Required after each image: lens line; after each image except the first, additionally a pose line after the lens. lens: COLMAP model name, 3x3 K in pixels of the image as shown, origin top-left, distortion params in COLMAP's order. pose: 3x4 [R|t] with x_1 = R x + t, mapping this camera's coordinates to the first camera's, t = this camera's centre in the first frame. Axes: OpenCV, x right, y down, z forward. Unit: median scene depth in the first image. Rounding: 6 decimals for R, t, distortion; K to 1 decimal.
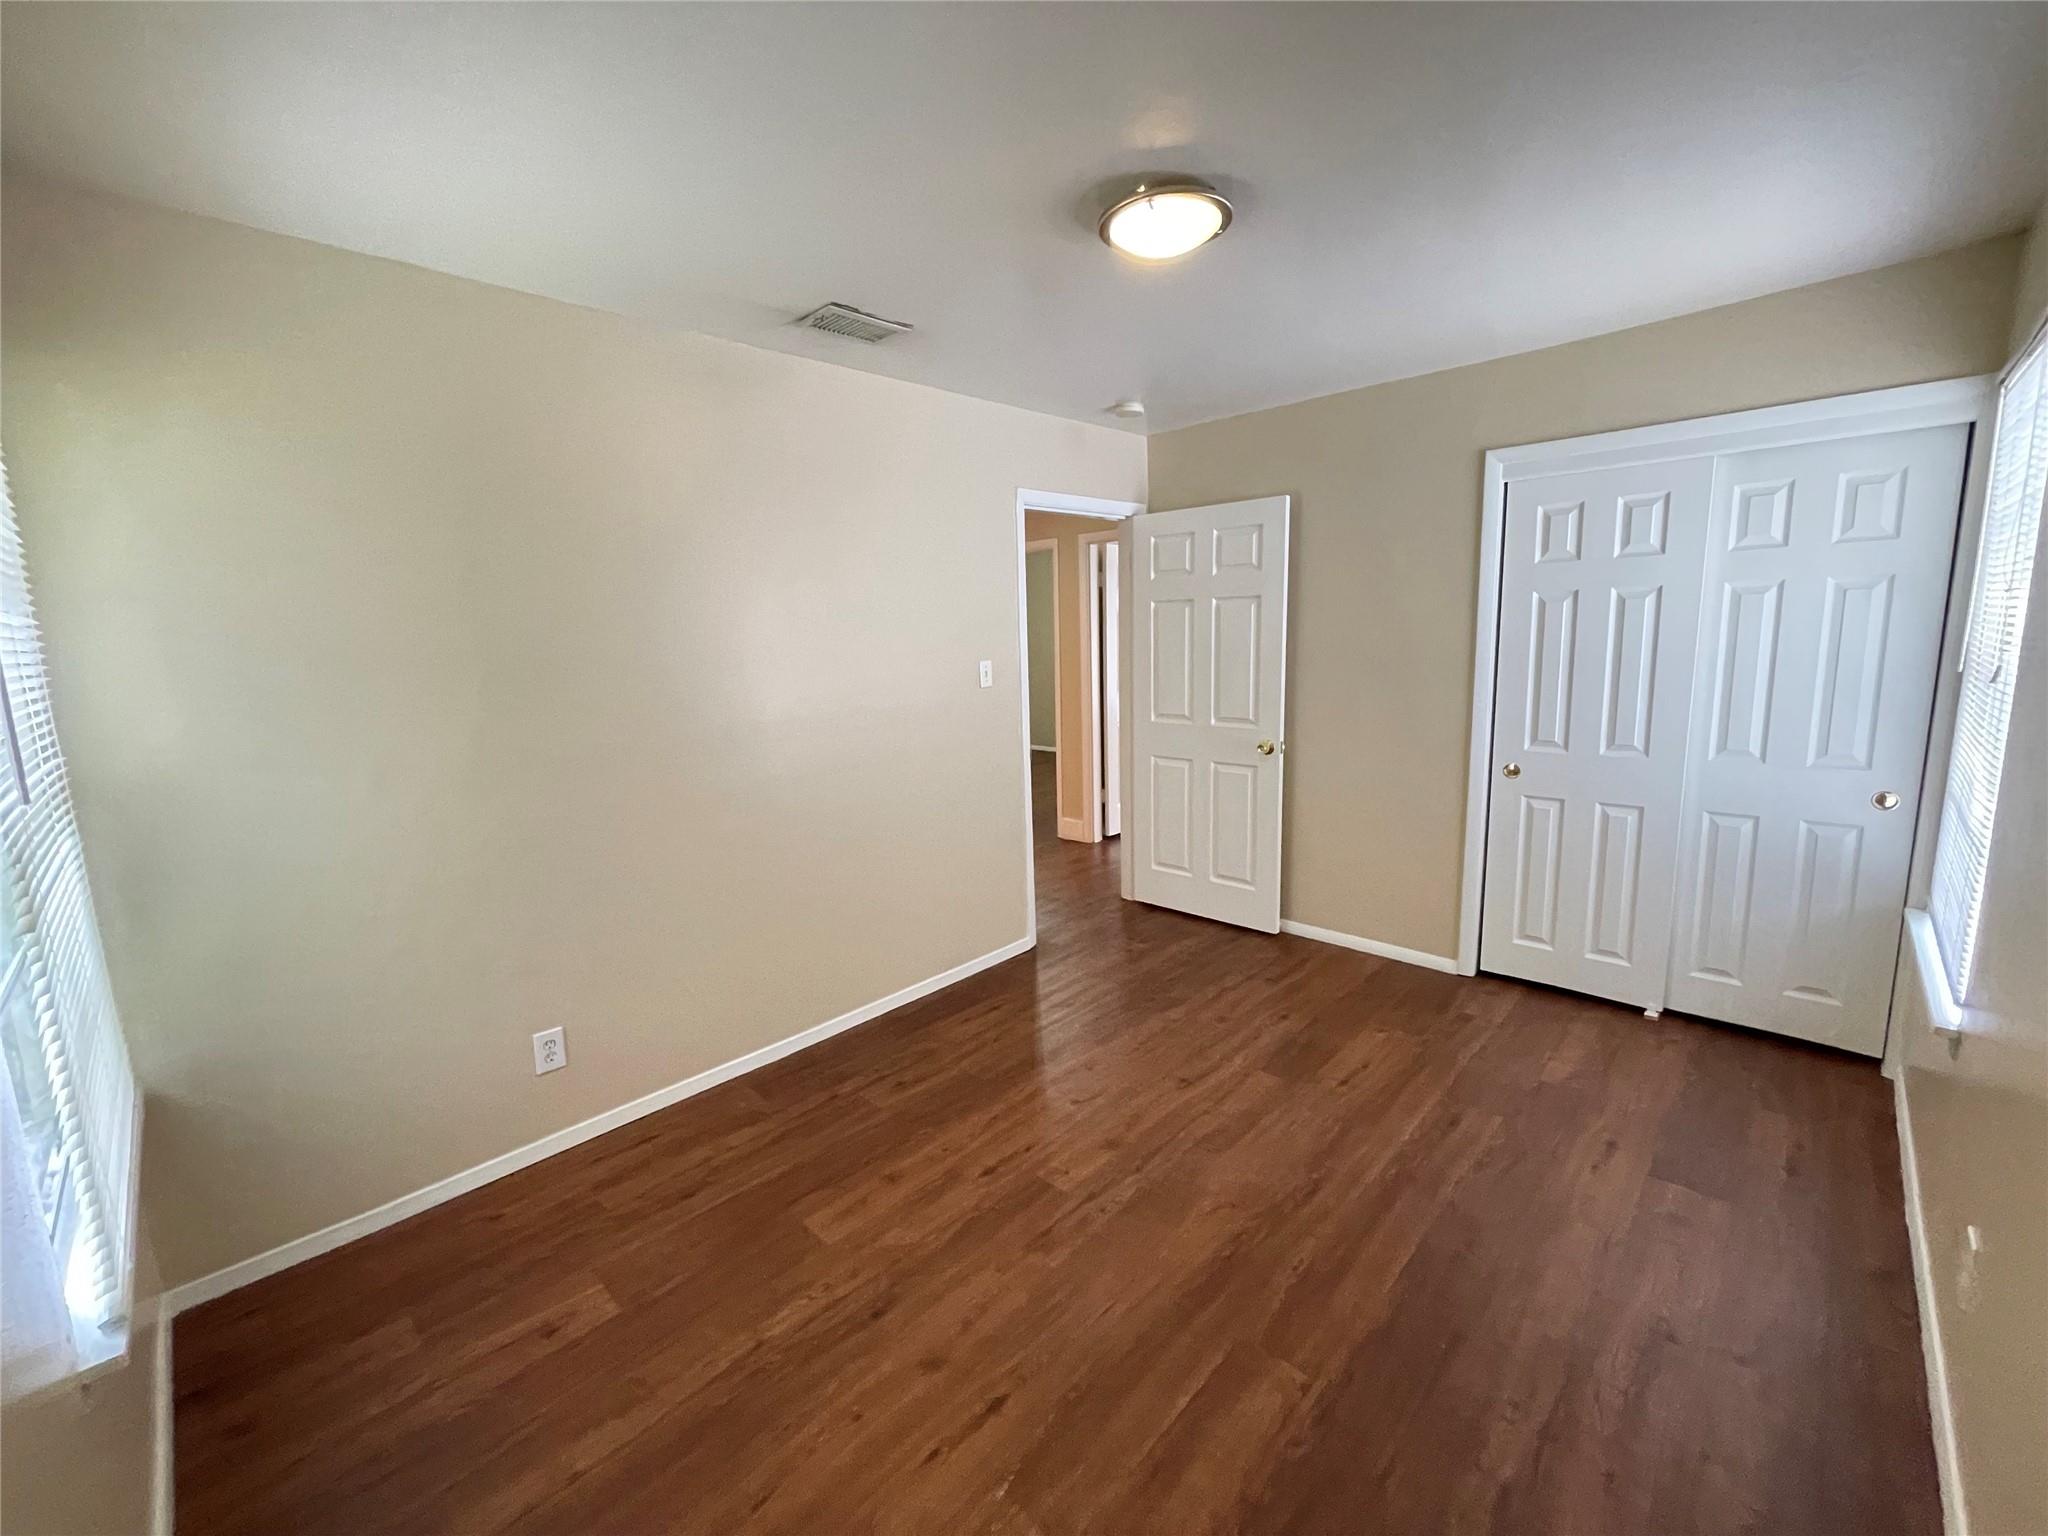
lens RADIAL K [[827.1, 0, 1020.7], [0, 827.1, 763.9], [0, 0, 1]] dist [-0.002640, 0.000798]
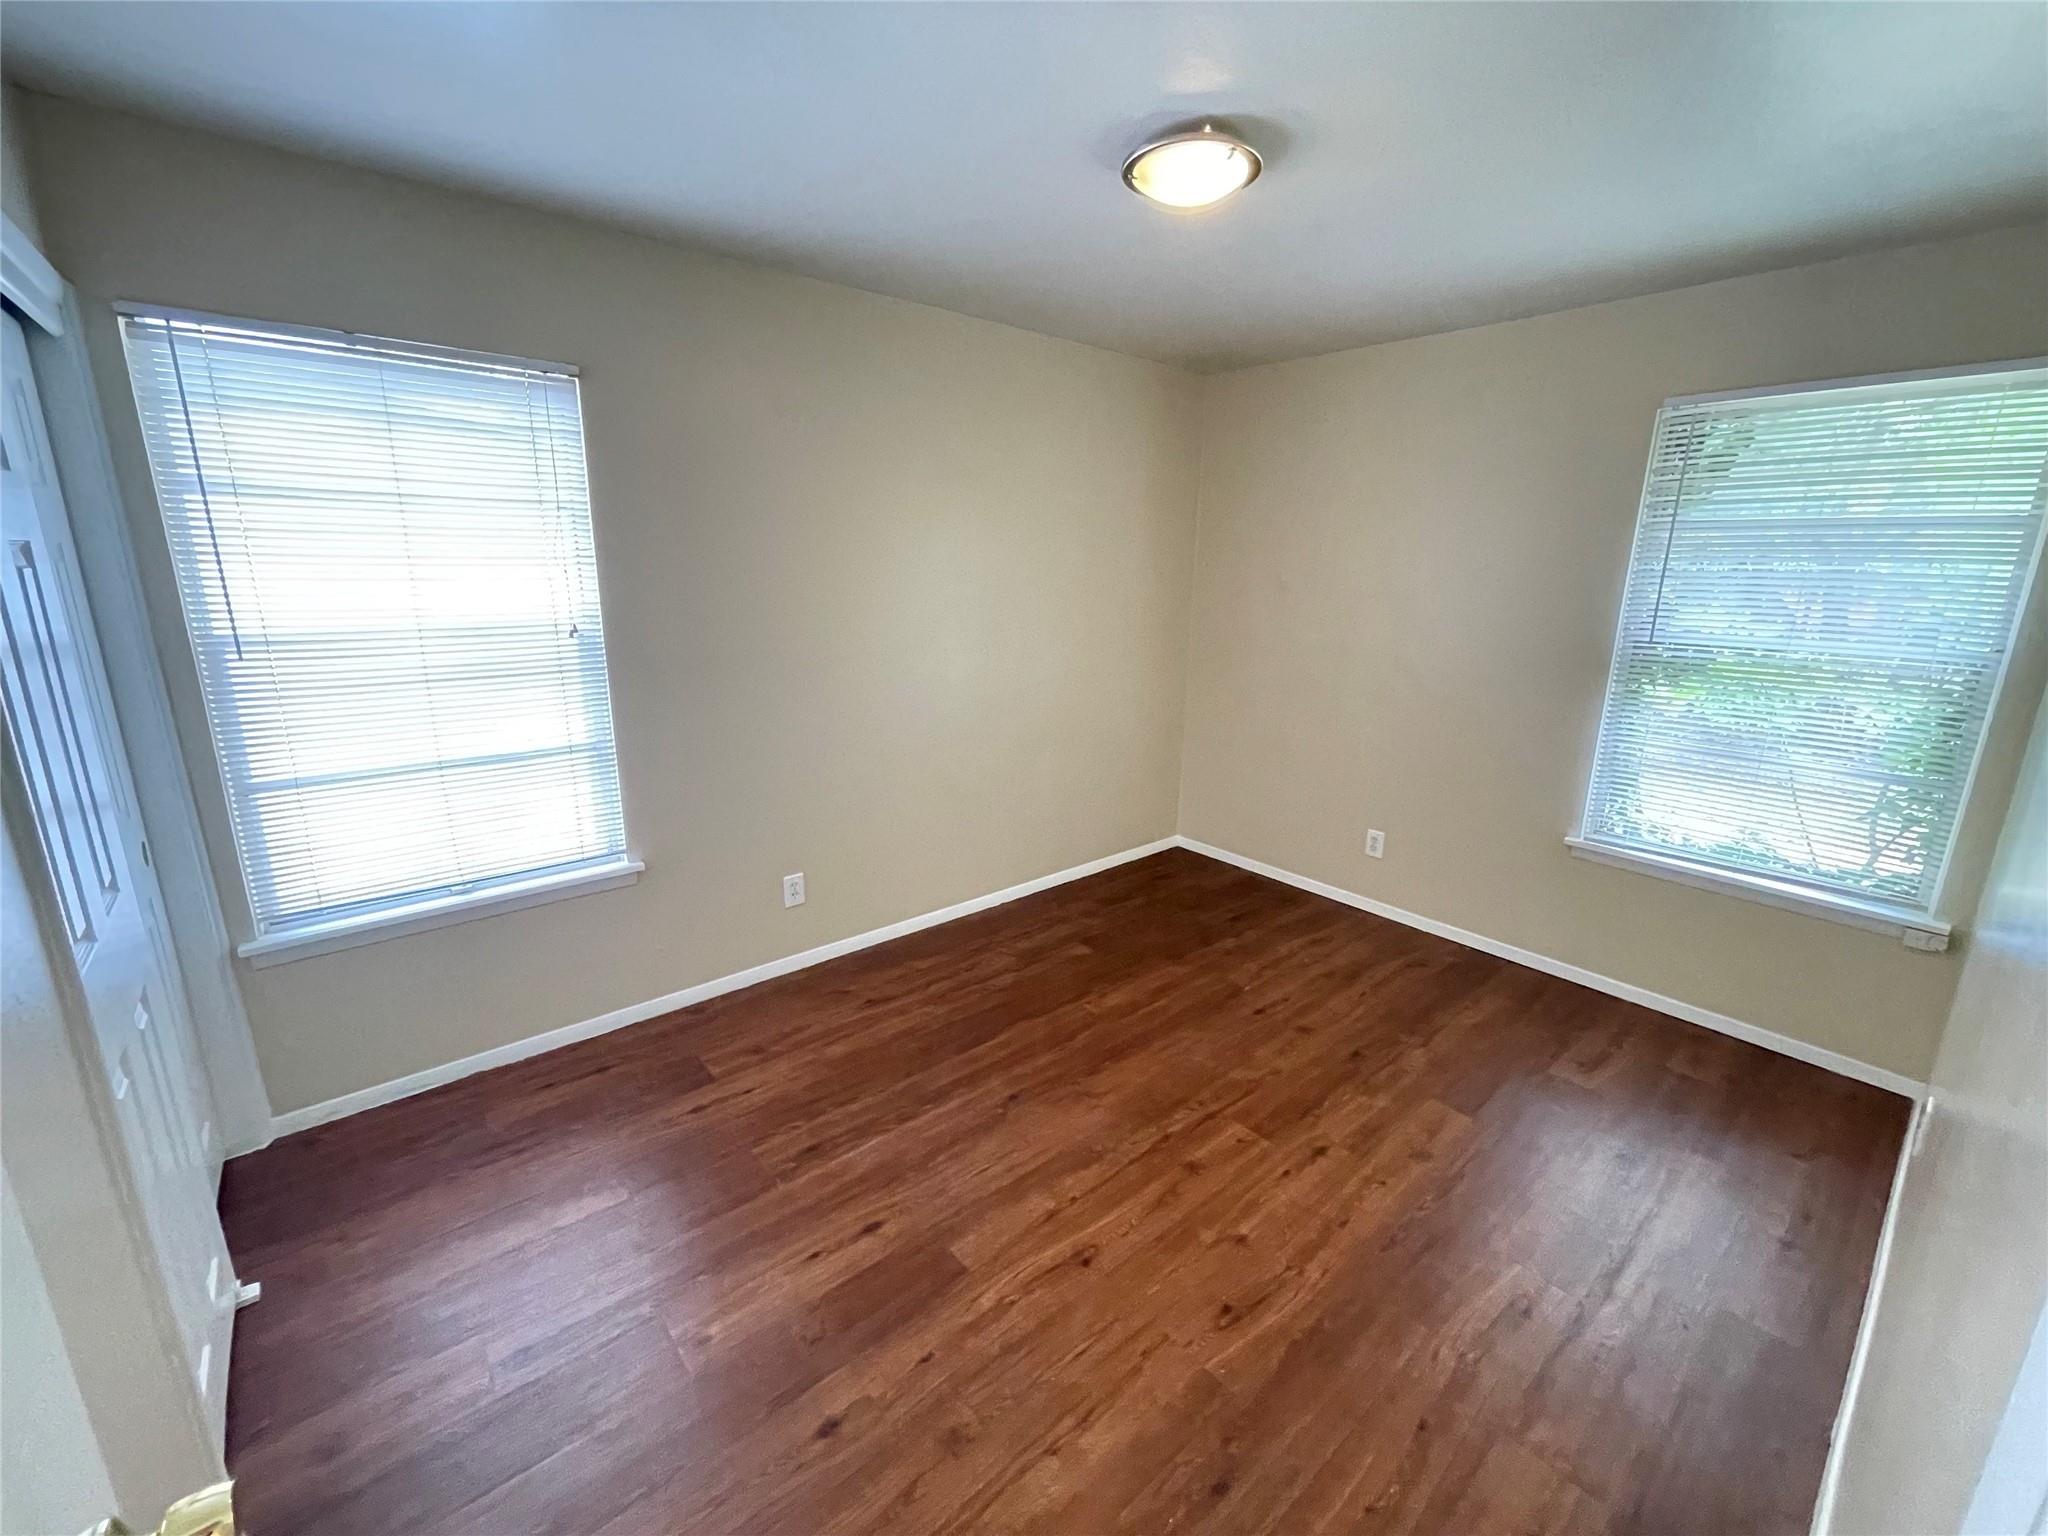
lens RADIAL K [[827.1, 0, 1016.3], [0, 827.1, 757.1], [0, 0, 1]] dist [-0.002640, 0.000798]
pose [[-0.994697, -0.003752, 0.102779, 0.236919], [0.036876, 0.919879, 0.390465, -0.355582], [-0.096009, 0.392184, -0.914863, 1.873986]]
